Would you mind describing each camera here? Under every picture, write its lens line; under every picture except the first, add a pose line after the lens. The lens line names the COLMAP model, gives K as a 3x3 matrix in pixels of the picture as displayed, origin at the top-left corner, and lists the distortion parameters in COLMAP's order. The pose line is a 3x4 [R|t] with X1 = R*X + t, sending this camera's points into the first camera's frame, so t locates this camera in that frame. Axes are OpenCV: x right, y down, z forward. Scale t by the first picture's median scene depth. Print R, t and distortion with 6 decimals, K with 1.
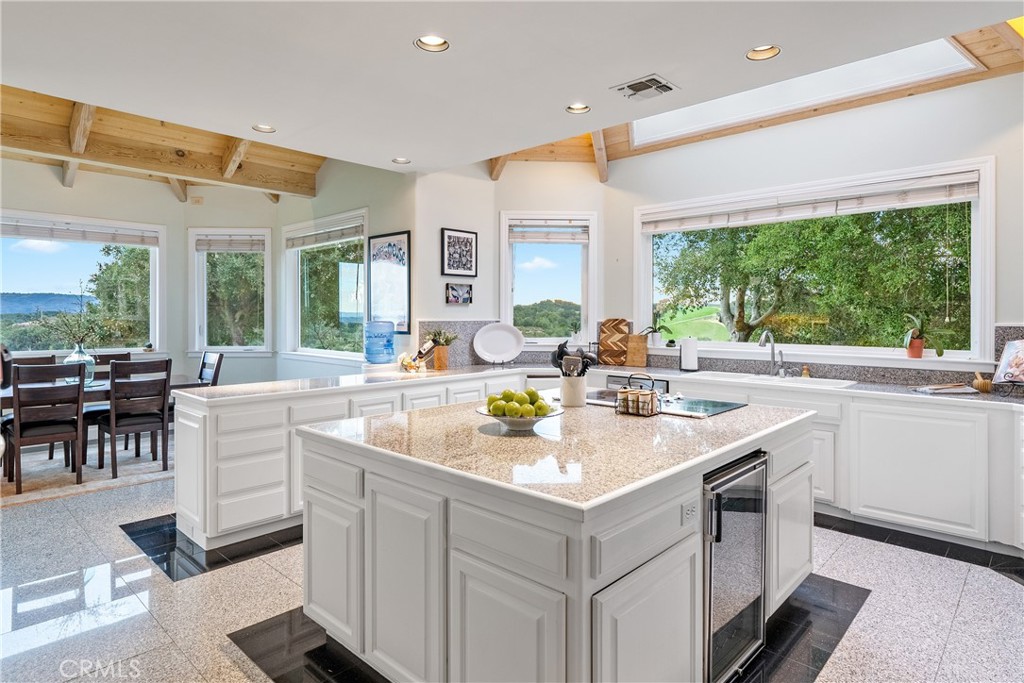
lens RADIAL K [[572.2, 0, 510.1], [0, 572.2, 317.0], [0, 0, 1]] dist [-0.004708, -0.001166]
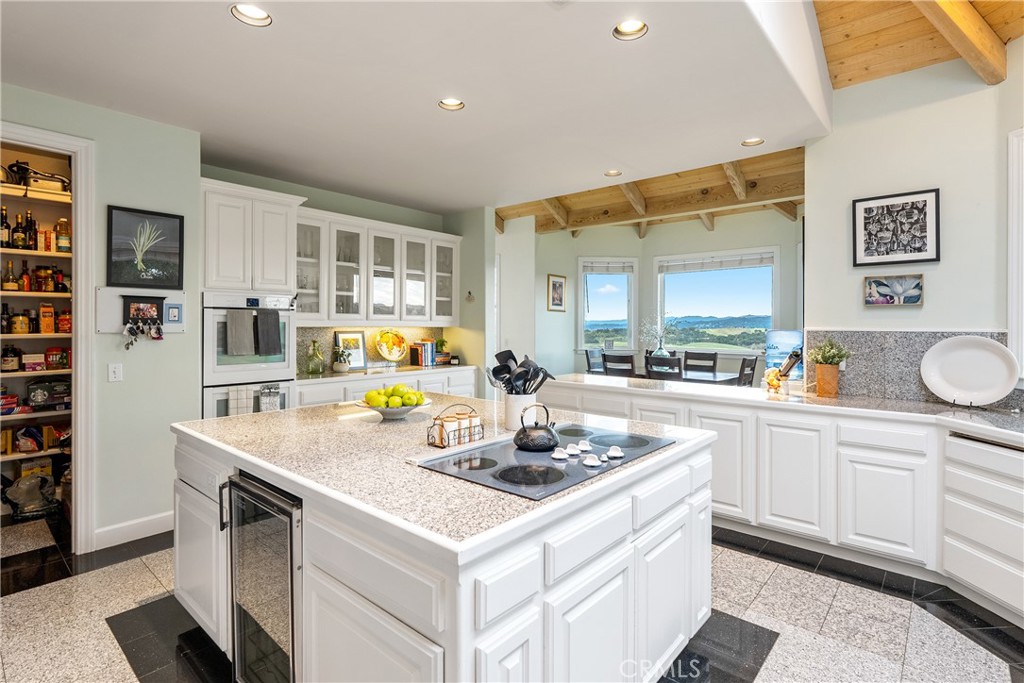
lens RADIAL K [[500.7, 0, 511.8], [0, 500.7, 331.7], [0, 0, 1]] dist [0.000908, 0.000066]
pose [[0.034765, 0.014654, -0.999288, 0.481432], [-0.006149, 0.999877, 0.014448, 0.001834], [0.999377, 0.005642, 0.034851, 0.538180]]
